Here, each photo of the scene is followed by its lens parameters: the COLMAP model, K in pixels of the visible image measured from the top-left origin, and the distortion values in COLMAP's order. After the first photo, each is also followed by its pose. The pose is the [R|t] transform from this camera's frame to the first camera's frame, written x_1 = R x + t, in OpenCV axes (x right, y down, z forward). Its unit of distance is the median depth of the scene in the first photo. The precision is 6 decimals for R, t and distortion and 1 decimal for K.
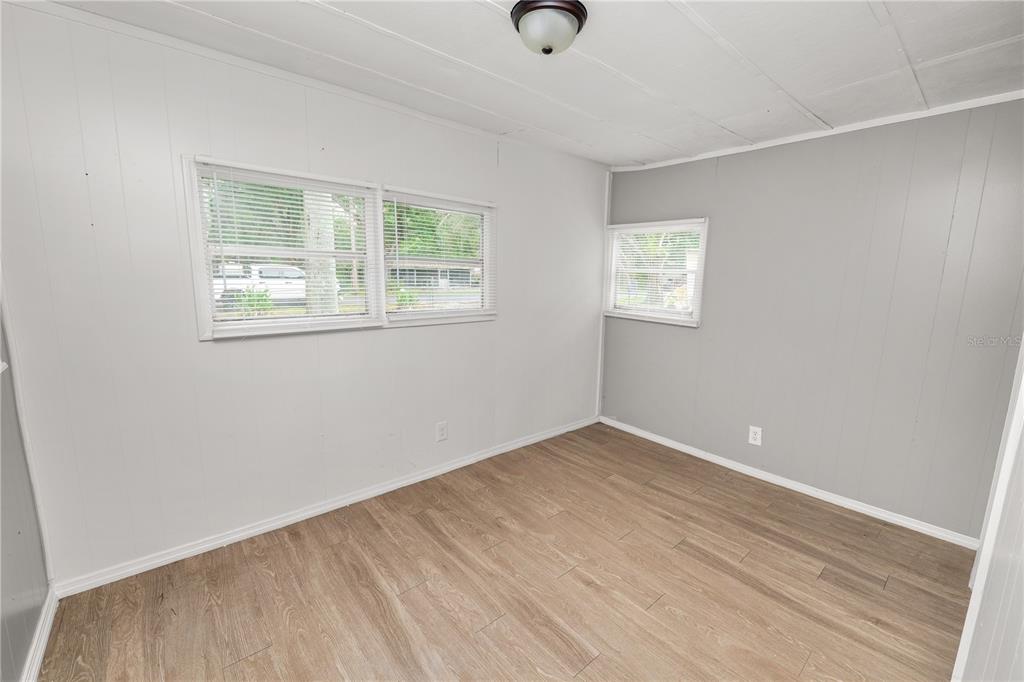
lens RADIAL K [[416.9, 0, 510.0], [0, 416.9, 341.5], [0, 0, 1]] dist [-0.011857, -0.000058]
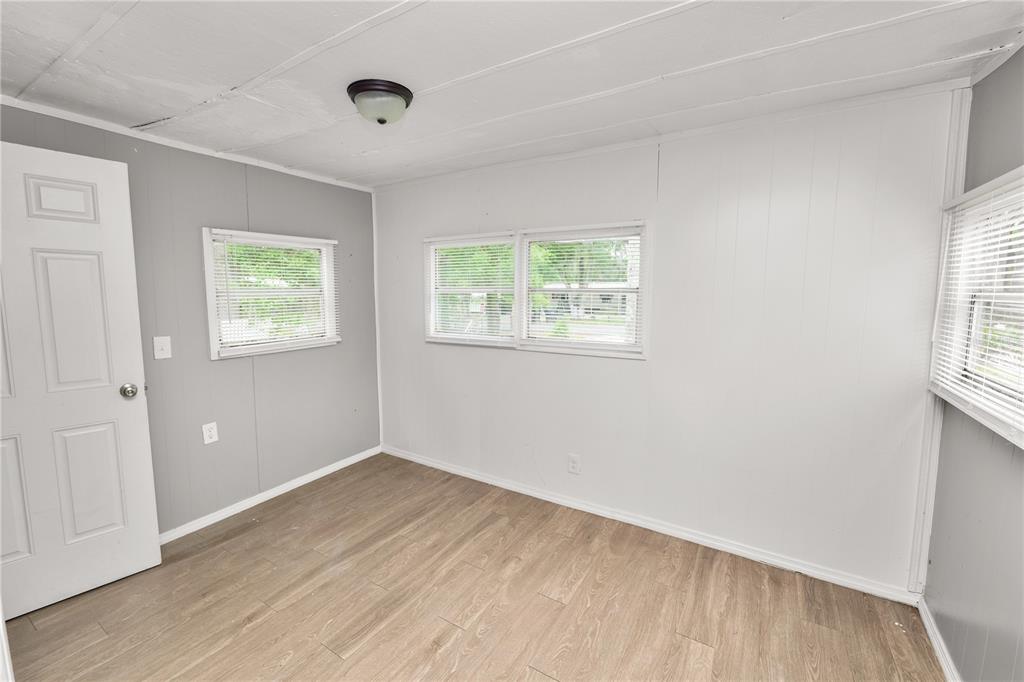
lens RADIAL K [[416.9, 0, 510.0], [0, 416.9, 341.5], [0, 0, 1]] dist [-0.011857, -0.000058]
pose [[0.313255, 0.090822, -0.945316, 0.811895], [-0.146407, 0.988135, 0.046420, -0.107797], [0.938316, 0.123860, 0.322835, 0.602864]]
